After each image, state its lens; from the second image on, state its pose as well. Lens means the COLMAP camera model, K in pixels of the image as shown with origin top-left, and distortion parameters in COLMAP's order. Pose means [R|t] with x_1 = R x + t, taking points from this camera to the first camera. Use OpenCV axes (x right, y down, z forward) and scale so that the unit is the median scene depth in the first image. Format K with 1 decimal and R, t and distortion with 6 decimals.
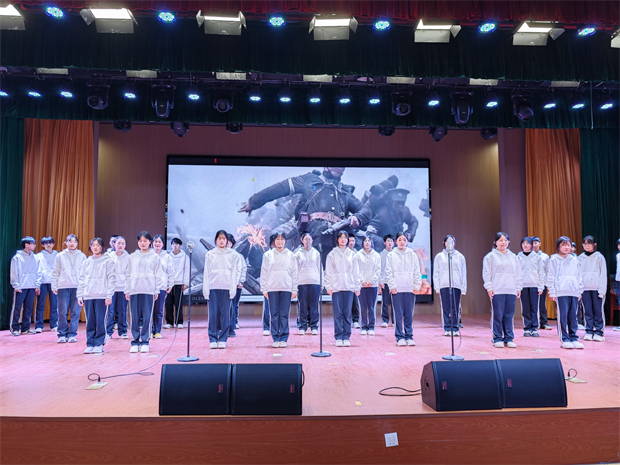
lens RADIAL K [[461.1, 0, 310.0], [0, 461.1, 232.5], [0, 0, 1]] dist [0.001764, 0.000086]
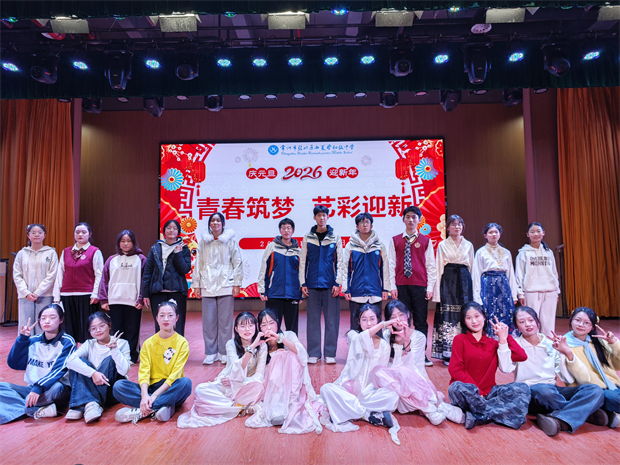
lens RADIAL K [[408.8, 0, 310.0], [0, 408.8, 232.5], [0, 0, 1]] dist [-0.002475, -0.000576]
pose [[0.995726, -0.014882, -0.091154, 0.091459], [0.016966, 0.999611, 0.022125, 0.005922], [0.090790, -0.023577, 0.995591, 0.236068]]
